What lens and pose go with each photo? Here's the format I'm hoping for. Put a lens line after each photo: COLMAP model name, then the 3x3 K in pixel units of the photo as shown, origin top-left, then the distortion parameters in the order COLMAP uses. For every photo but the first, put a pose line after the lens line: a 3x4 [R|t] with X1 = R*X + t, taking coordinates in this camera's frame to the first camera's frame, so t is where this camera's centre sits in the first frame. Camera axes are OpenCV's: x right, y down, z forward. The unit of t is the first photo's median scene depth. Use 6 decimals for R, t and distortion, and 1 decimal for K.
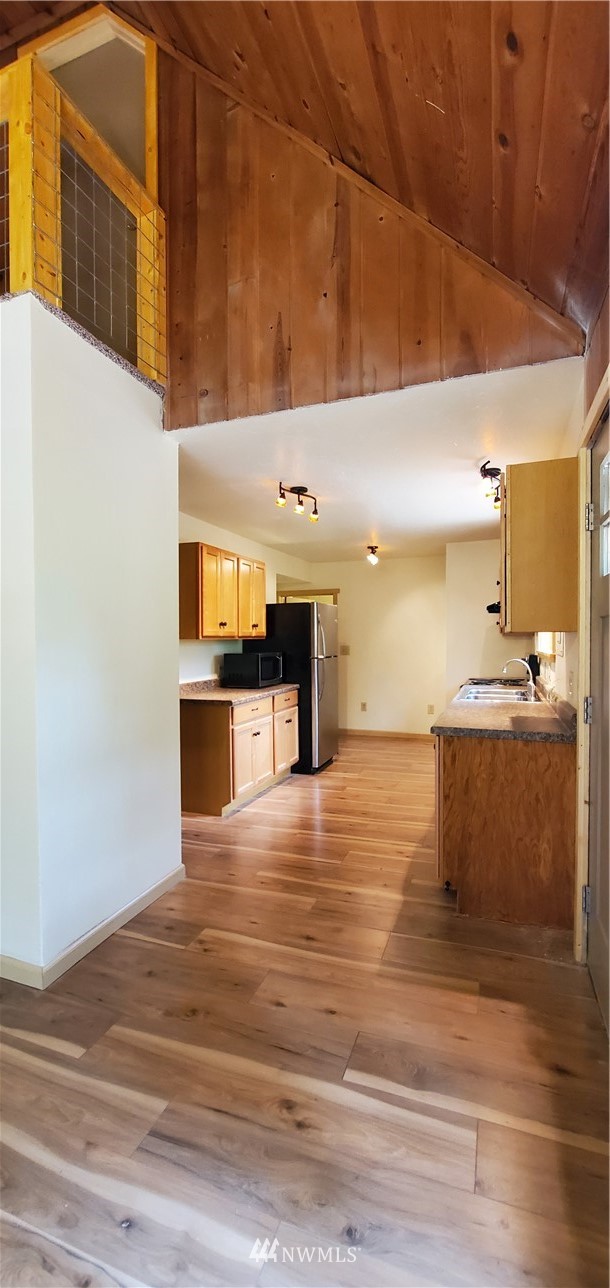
lens RADIAL K [[512.7, 0, 305.2], [0, 512.7, 647.4], [0, 0, 1]] dist [-0.005408, 0.000256]
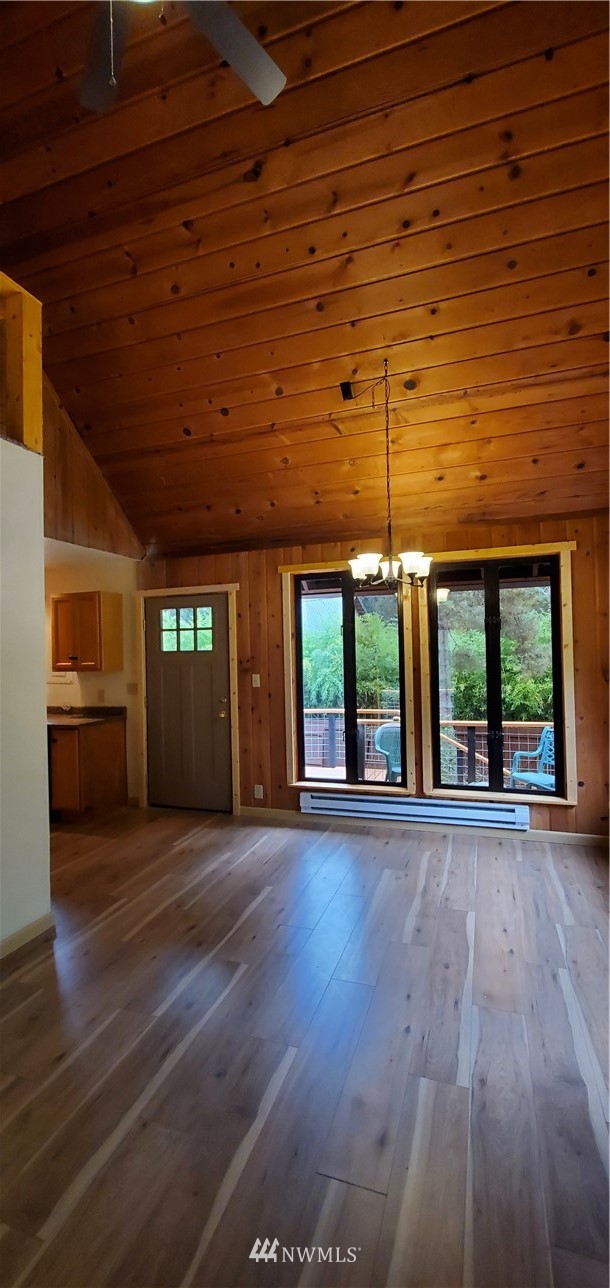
lens RADIAL K [[512.7, 0, 308.4], [0, 512.7, 648.8], [0, 0, 1]] dist [-0.005408, 0.000256]
pose [[-0.026346, 0.014292, 0.999551, -1.739405], [0.044114, 0.998940, -0.013121, -0.061424], [-0.998679, 0.043749, -0.026948, 0.236546]]
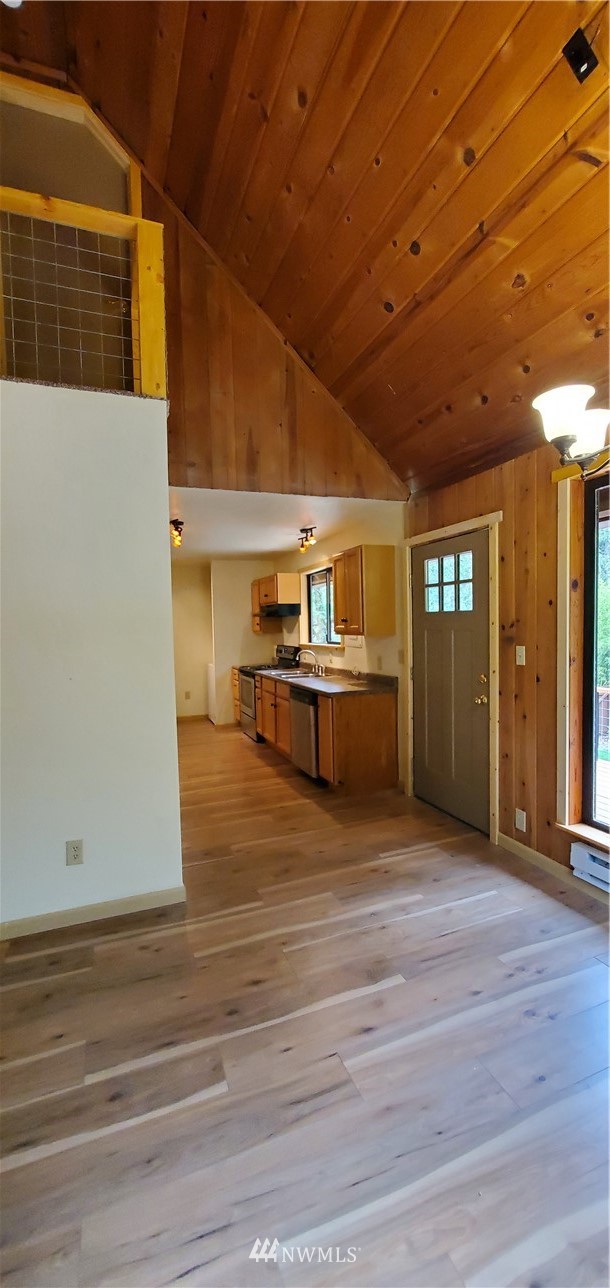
lens RADIAL K [[512.7, 0, 303.9], [0, 512.7, 650.4], [0, 0, 1]] dist [-0.005408, 0.000256]
pose [[0.748036, -0.045452, 0.662100, -1.015245], [0.032972, 0.998965, 0.031326, -0.046341], [-0.662839, -0.001602, 0.748760, -0.235467]]
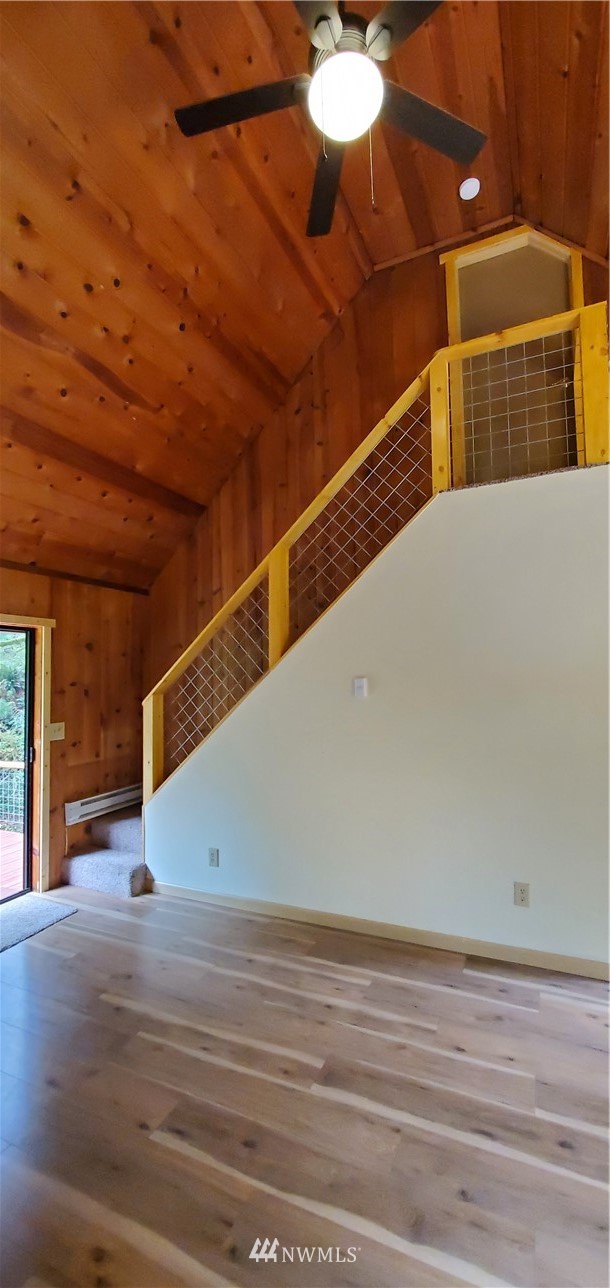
lens RADIAL K [[512.7, 0, 305.9], [0, 512.7, 645.2], [0, 0, 1]] dist [-0.005408, 0.000256]
pose [[0.996586, -0.019004, -0.080348, -1.071419], [0.012773, 0.996921, -0.077362, -0.085679], [0.081571, 0.076072, 0.993760, -0.354801]]
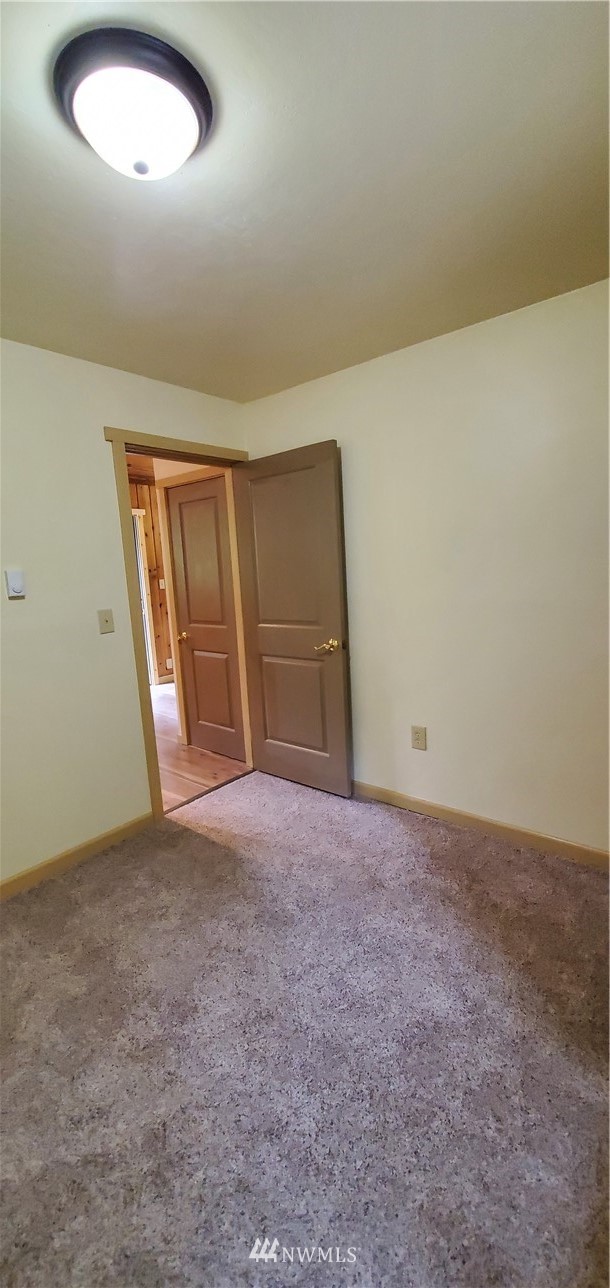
lens RADIAL K [[512.7, 0, 304.8], [0, 512.7, 642.0], [0, 0, 1]] dist [-0.005408, 0.000256]
pose [[-0.939484, 0.003265, 0.342577, -1.376064], [0.065094, 0.983440, 0.169141, -0.082234], [-0.336351, 0.181205, -0.924139, 2.762260]]
